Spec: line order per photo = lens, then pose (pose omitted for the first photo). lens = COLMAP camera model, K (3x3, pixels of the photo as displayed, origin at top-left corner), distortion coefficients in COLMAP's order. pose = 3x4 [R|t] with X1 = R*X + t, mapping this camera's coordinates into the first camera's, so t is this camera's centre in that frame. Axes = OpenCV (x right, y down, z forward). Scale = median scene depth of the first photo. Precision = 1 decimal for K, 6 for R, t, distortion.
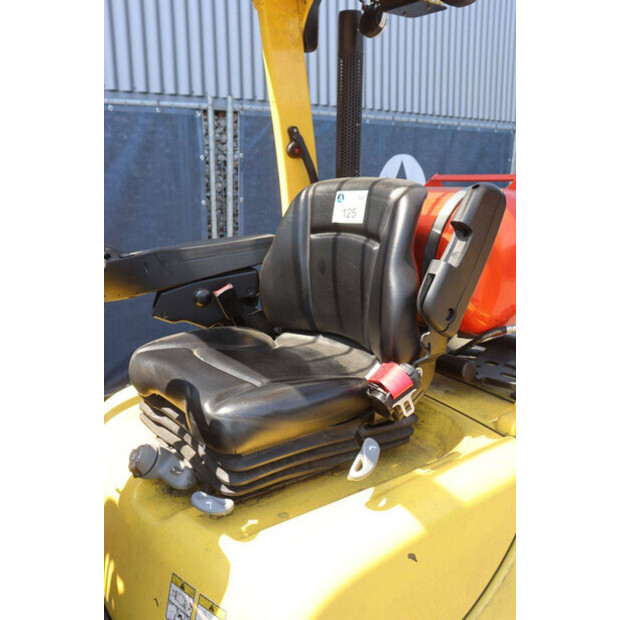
lens RADIAL K [[587.2, 0, 310.0], [0, 587.2, 310.0], [0, 0, 1]] dist [-0.126177, 0.146628]
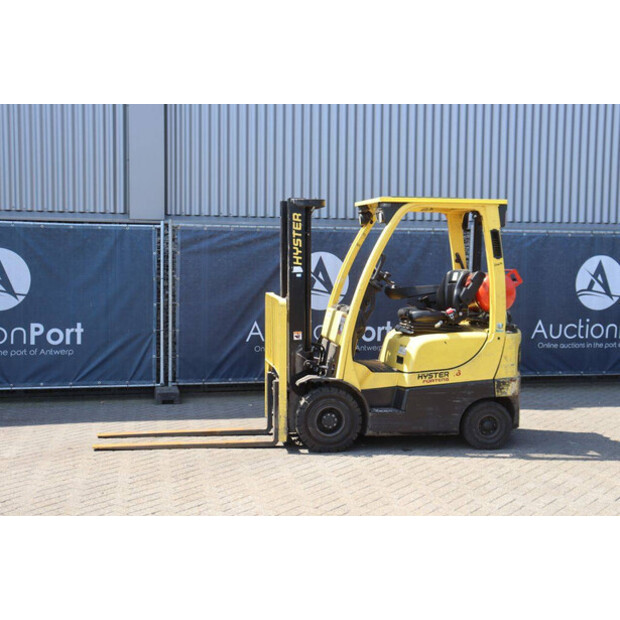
lens RADIAL K [[871.3, 0, 310.0], [0, 871.3, 310.0], [0, 0, 1]] dist [0.080492, 0.029379]
pose [[0.894593, 0.048090, -0.444286, 1.357963], [-0.123466, 0.982093, -0.142302, 0.750918], [0.429487, 0.182157, 0.884511, -3.431004]]
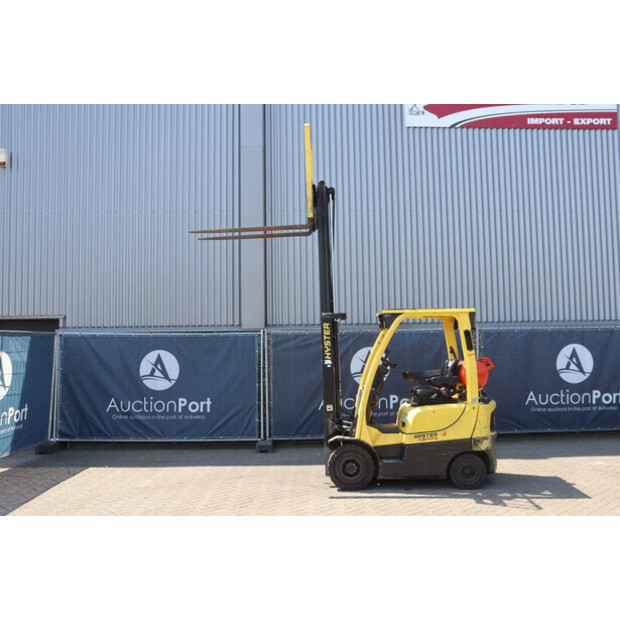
lens RADIAL K [[587.2, 0, 310.0], [0, 587.2, 310.0], [0, 0, 1]] dist [-0.126177, 0.146628]
pose [[0.787630, -0.039030, -0.614911, 1.846723], [-0.135998, 0.962365, -0.235281, 0.602753], [0.600952, 0.268942, 0.752680, -3.032484]]
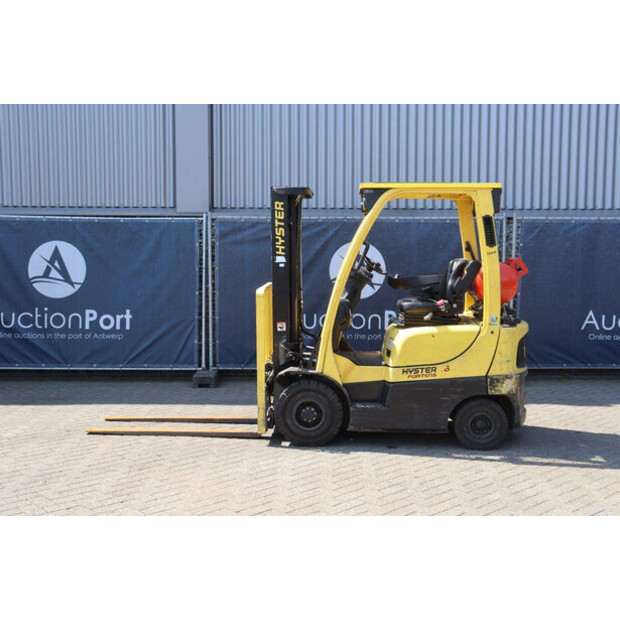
lens RADIAL K [[763.2, 0, 310.0], [0, 763.2, 310.0], [0, 0, 1]] dist [0.011979, 0.037665]
pose [[0.781839, 0.065275, -0.620055, 1.783302], [-0.155609, 0.983461, -0.092679, 0.521435], [0.603750, 0.168946, 0.779065, -2.479835]]
